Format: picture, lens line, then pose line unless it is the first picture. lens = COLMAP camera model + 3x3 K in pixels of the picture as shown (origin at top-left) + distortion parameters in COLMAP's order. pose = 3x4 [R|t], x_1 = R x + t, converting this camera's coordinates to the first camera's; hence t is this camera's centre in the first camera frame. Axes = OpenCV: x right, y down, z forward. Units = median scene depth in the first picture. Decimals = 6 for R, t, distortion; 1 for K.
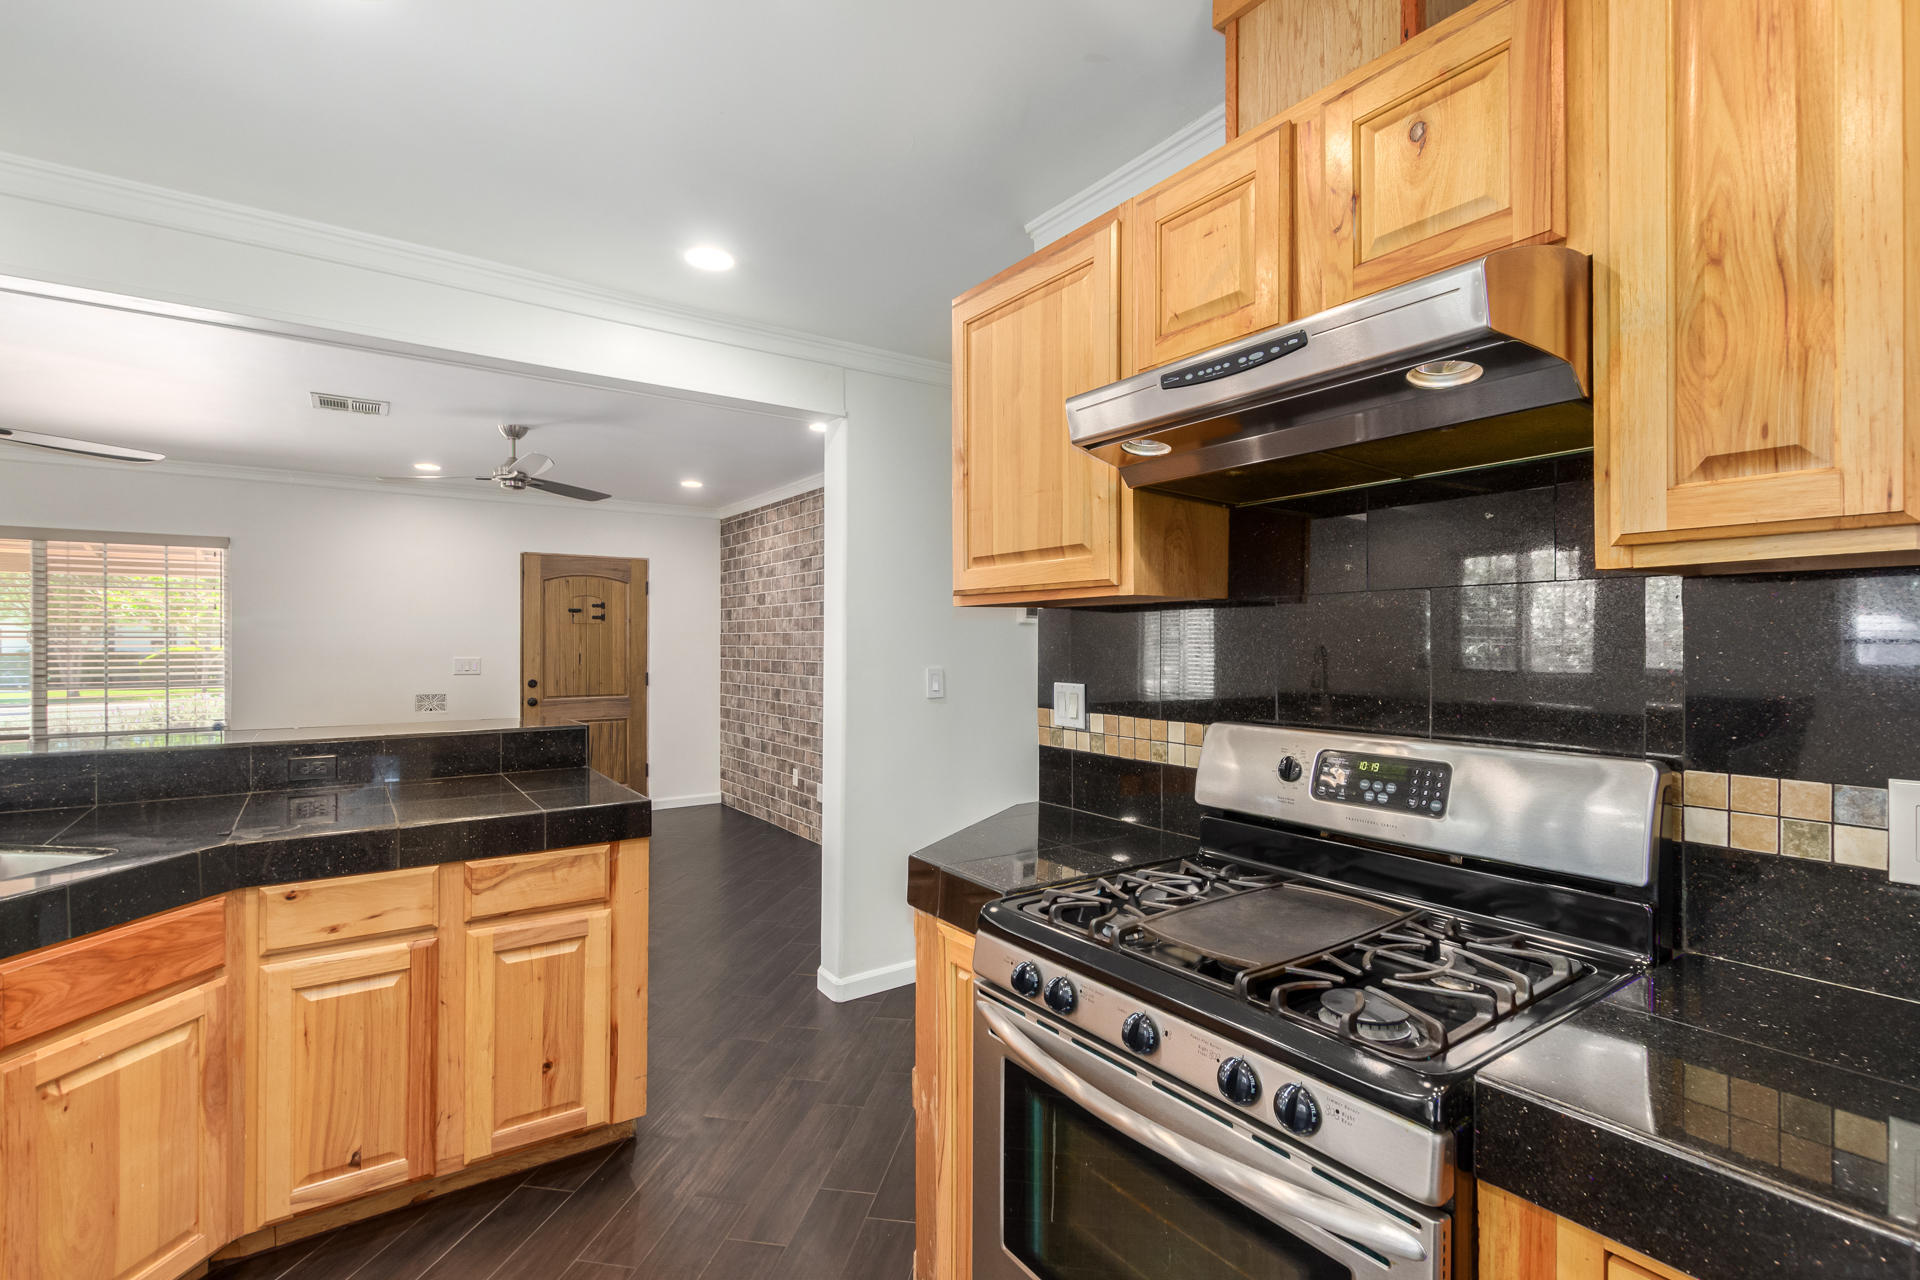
lens RADIAL K [[883.0, 0, 961.3], [0, 883.0, 641.9], [0, 0, 1]] dist [0.012170, 0.000475]
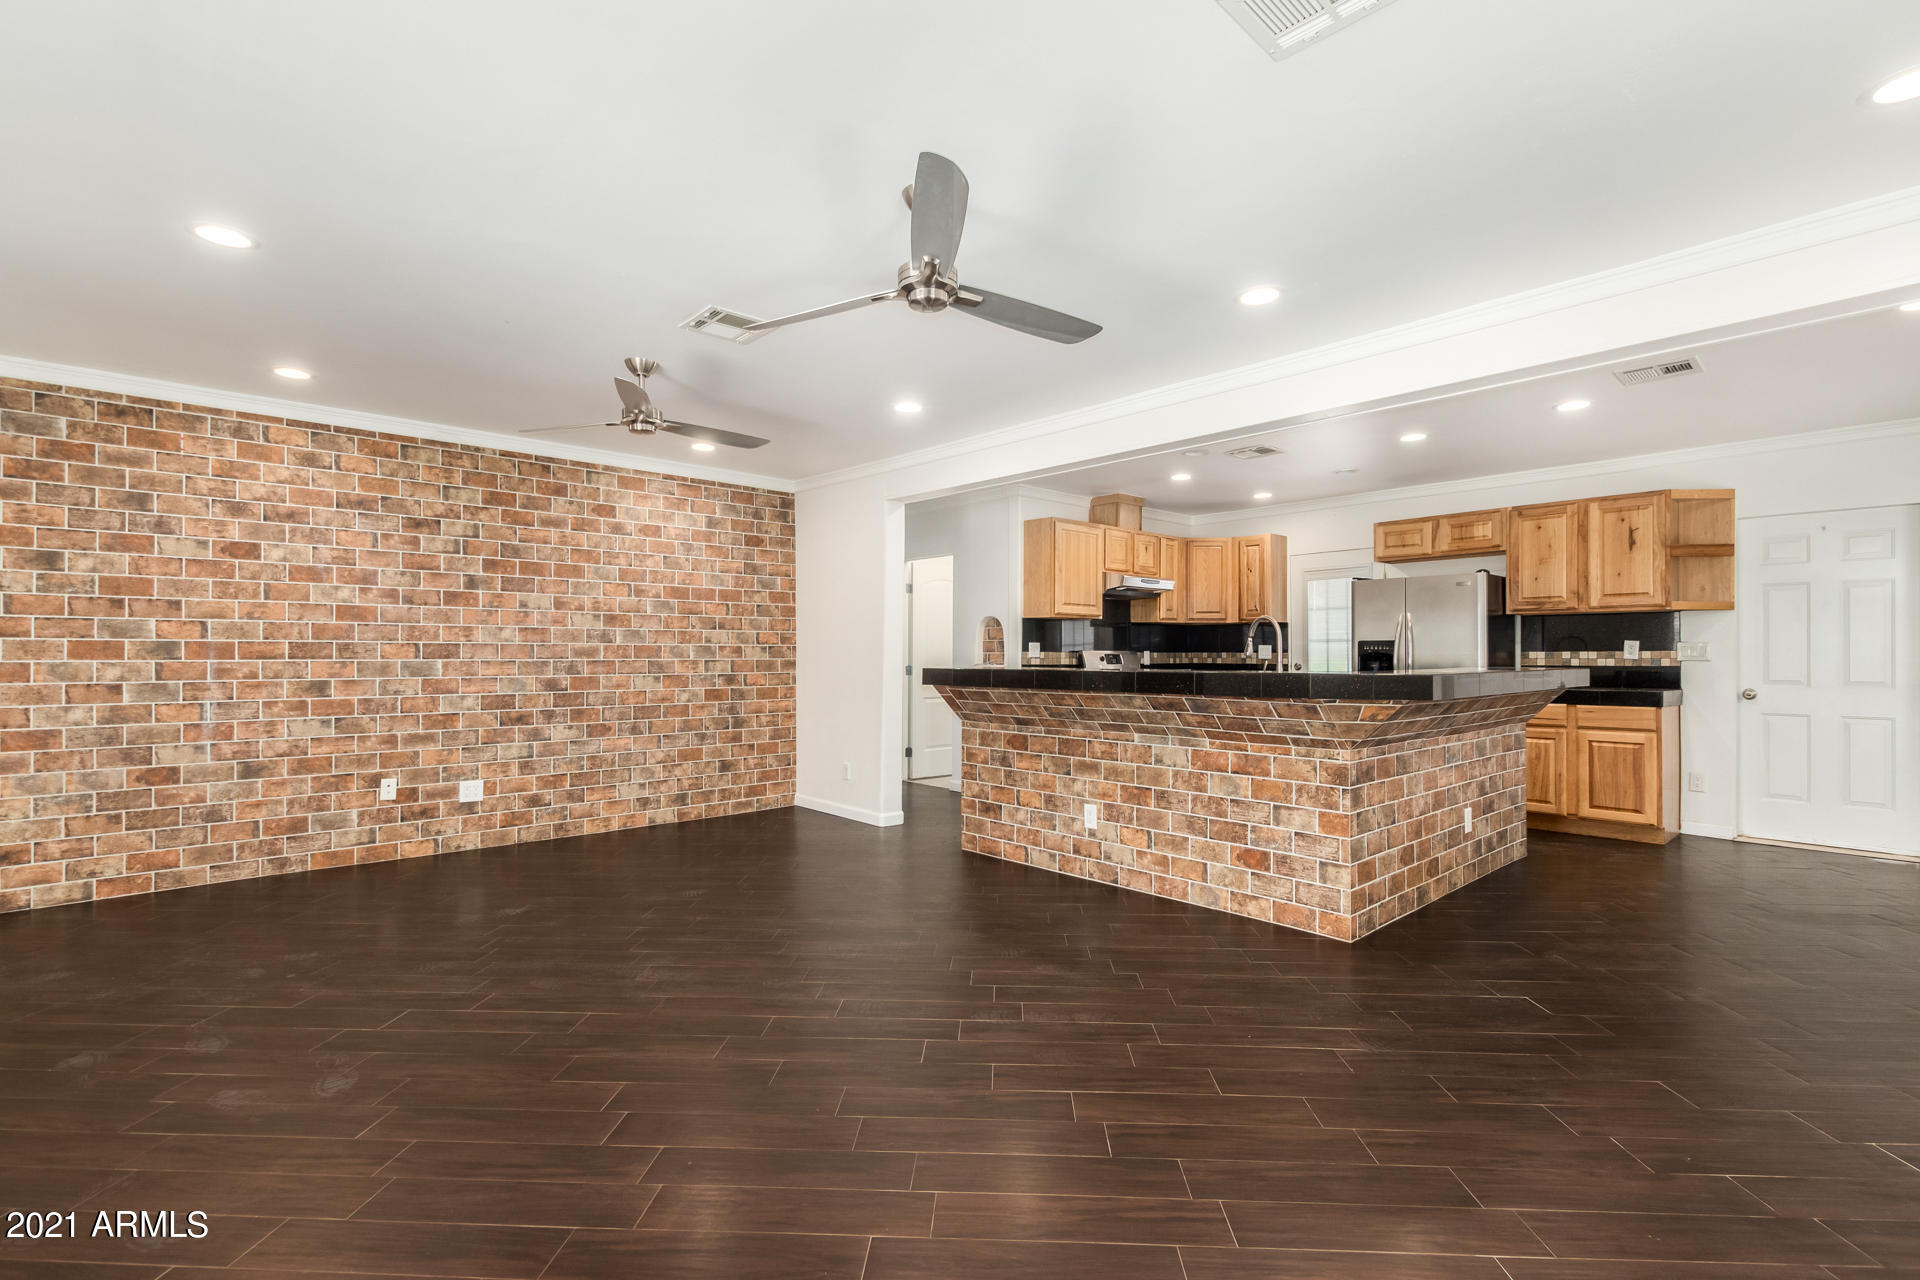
lens RADIAL K [[883.0, 0, 960.4], [0, 883.0, 653.4], [0, 0, 1]] dist [0.012170, 0.000475]
pose [[-0.133909, 0.008568, 0.990957, -0.869369], [0.001996, 0.999963, -0.008376, 0.032592], [-0.990992, 0.000857, -0.133921, 0.495693]]
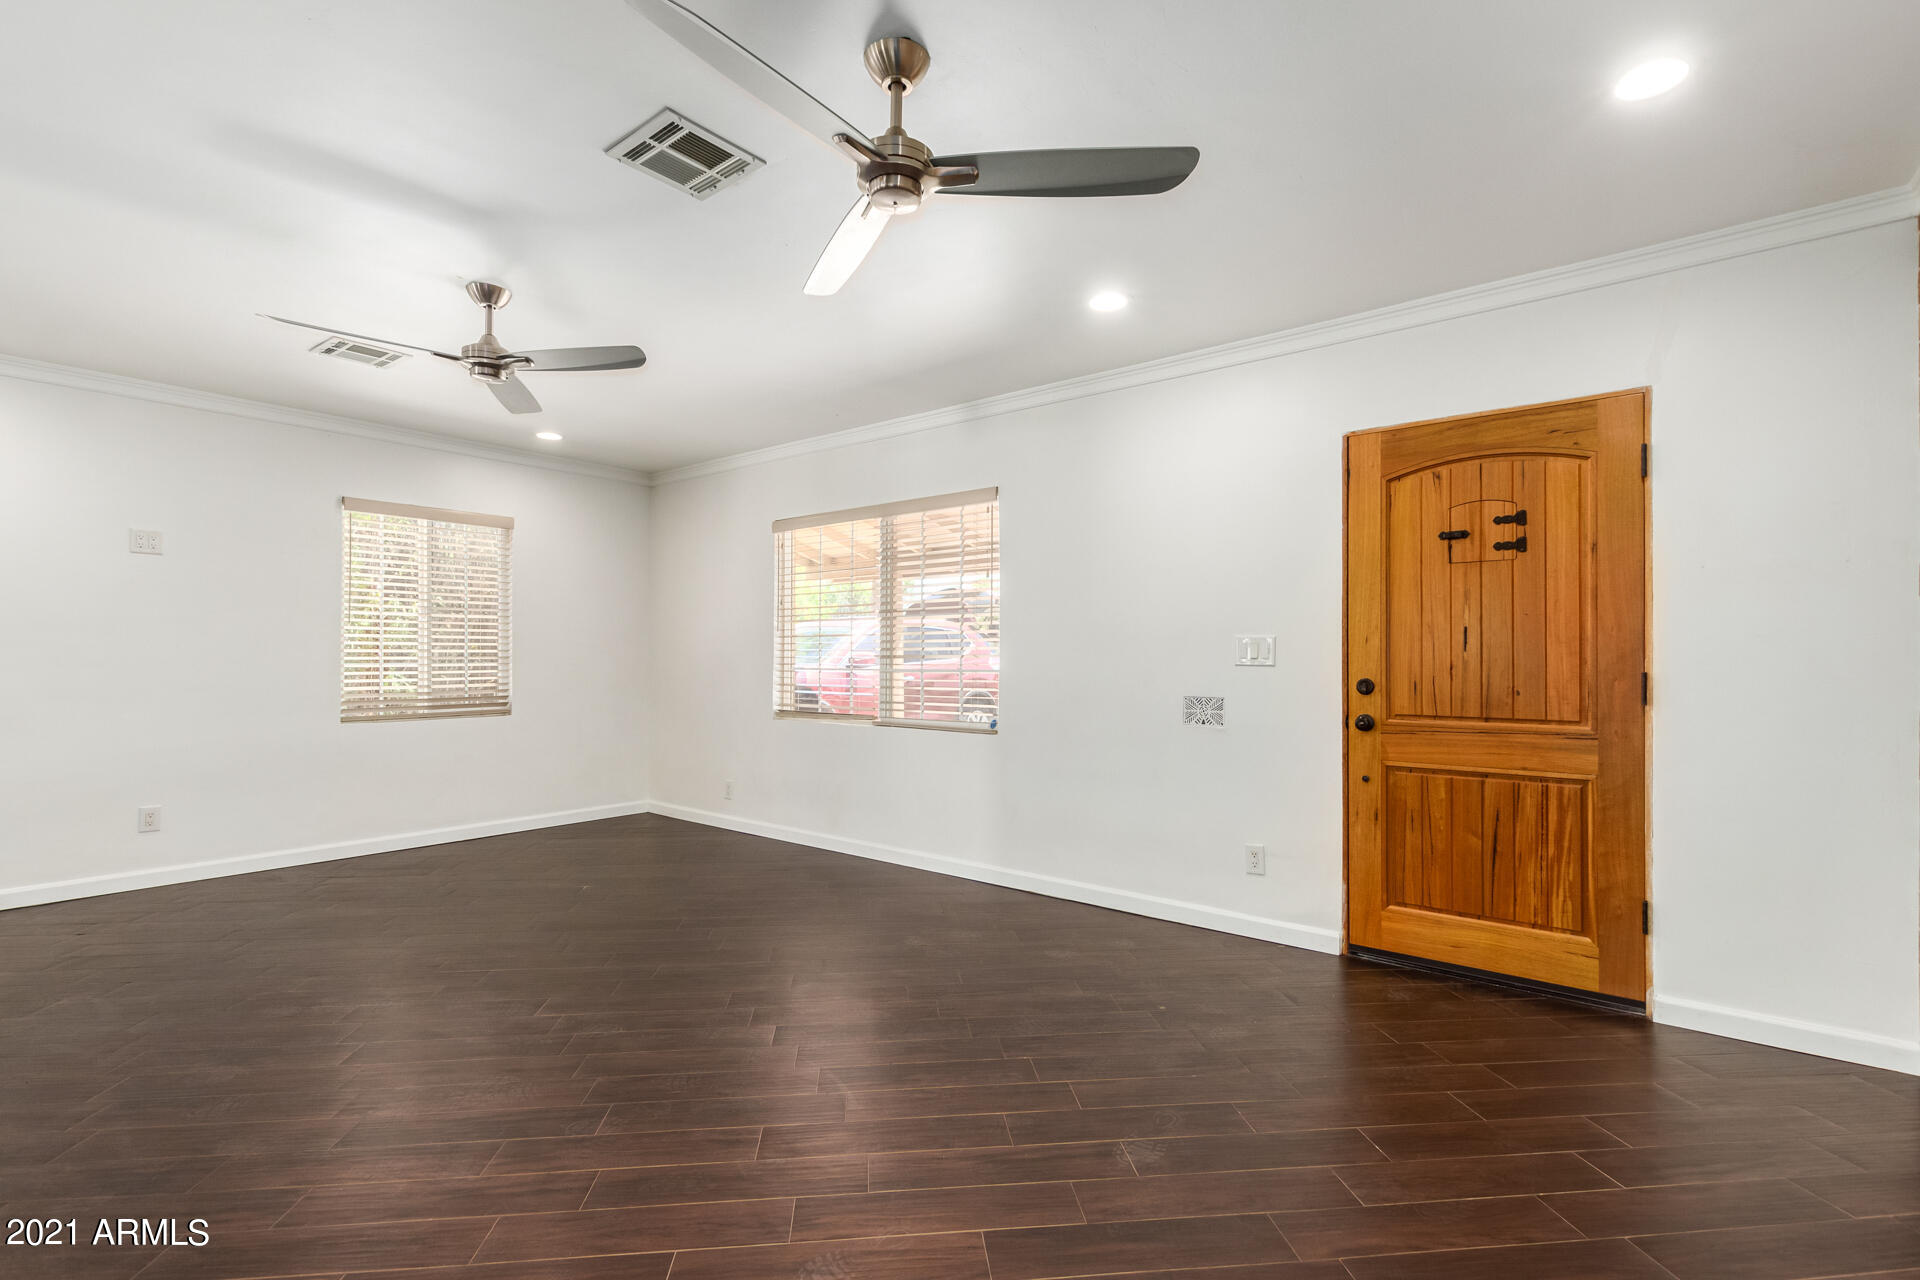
lens RADIAL K [[883.0, 0, 976.9], [0, 883.0, 642.7], [0, 0, 1]] dist [0.012170, 0.000475]
pose [[0.288435, -0.014582, -0.957389, -0.062410], [-0.004467, 0.999853, -0.016574, 0.031224], [0.957489, 0.009057, 0.288327, 0.640335]]
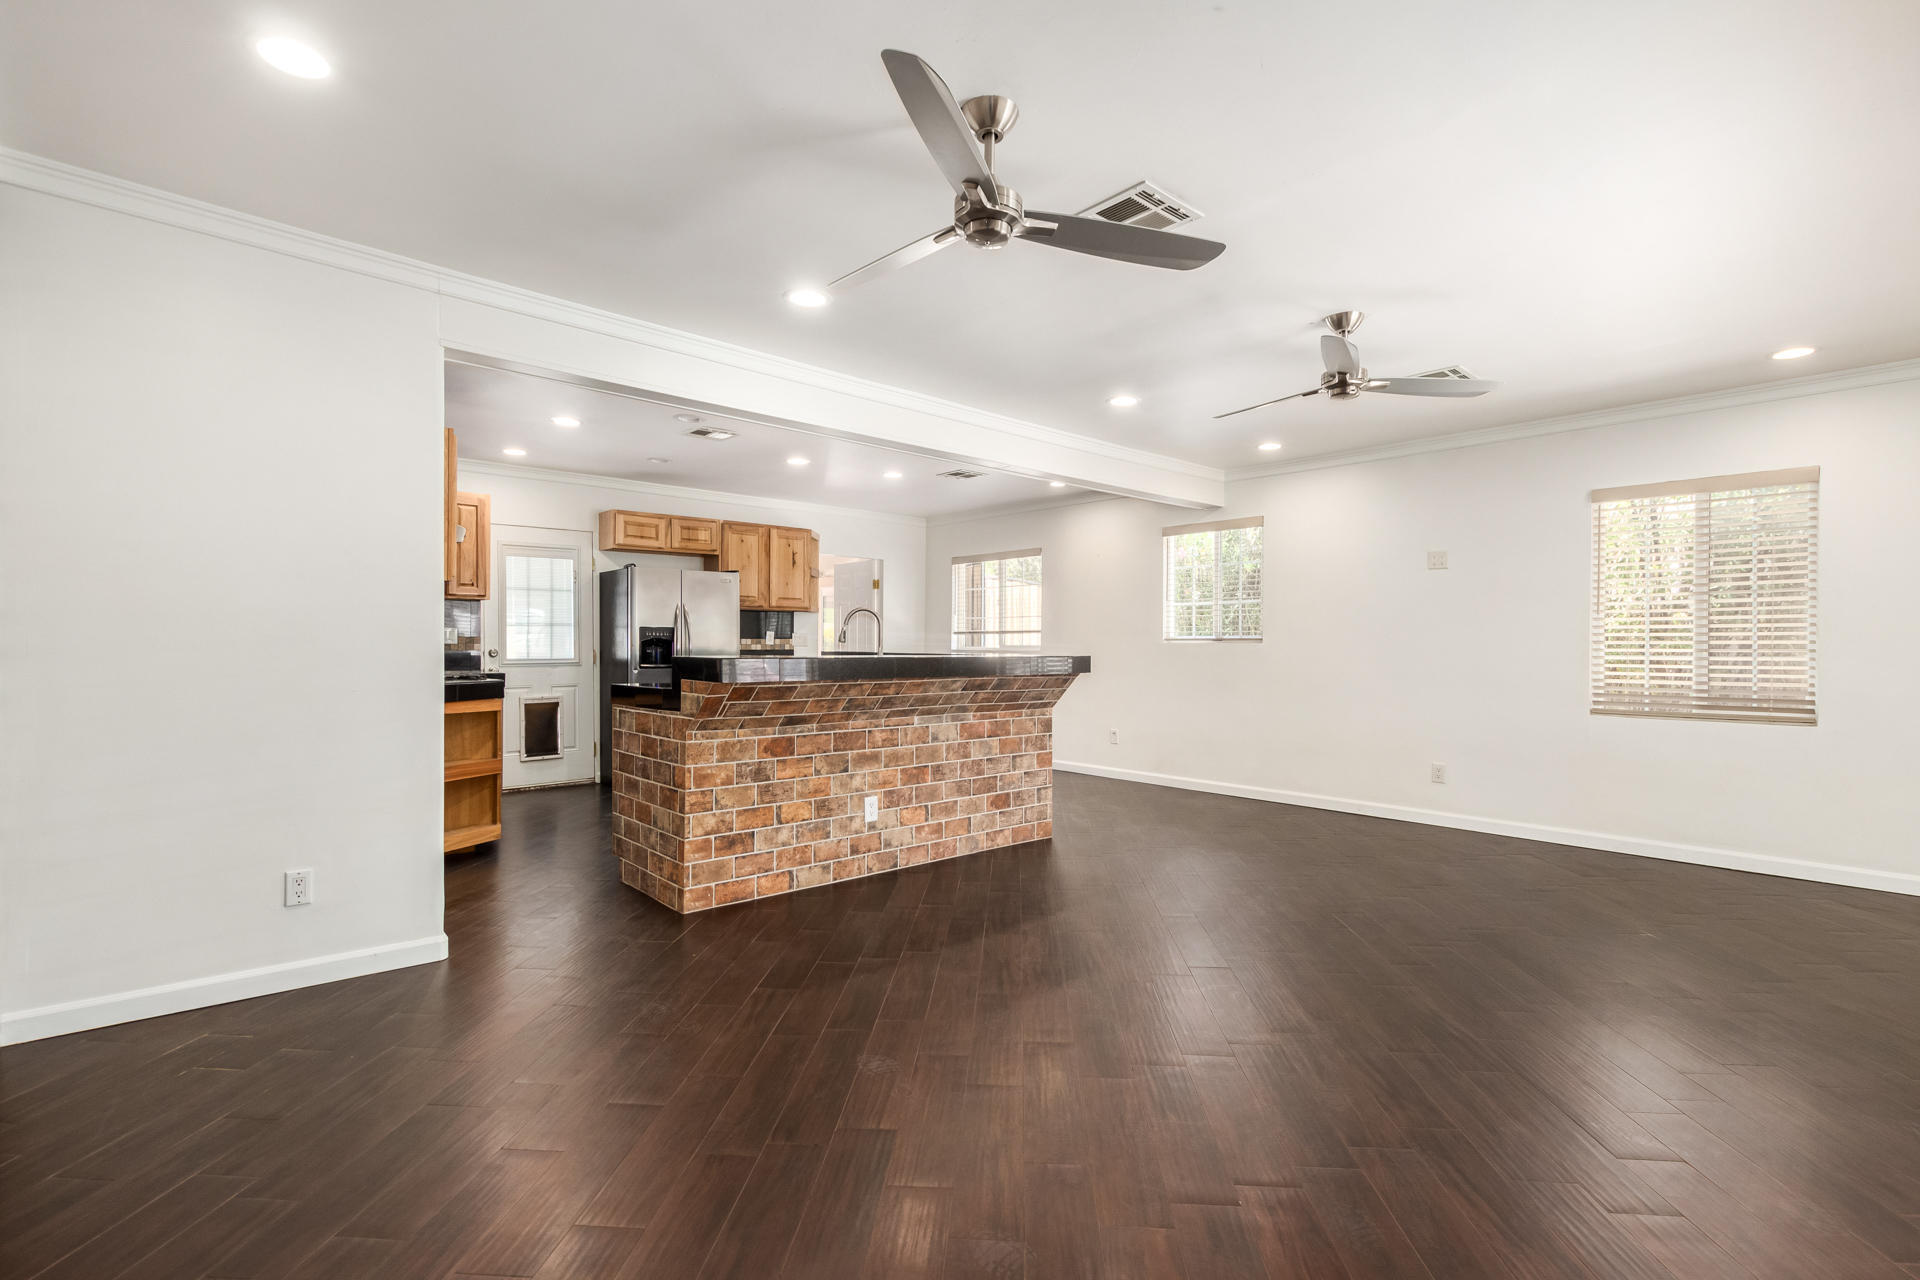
lens RADIAL K [[883.0, 0, 967.9], [0, 883.0, 643.5], [0, 0, 1]] dist [0.012170, 0.000475]
pose [[-0.992031, -0.001066, -0.125986, -0.248513], [-0.001311, 0.999997, 0.001861, 0.028701], [0.125983, 0.002012, -0.992030, 0.928169]]
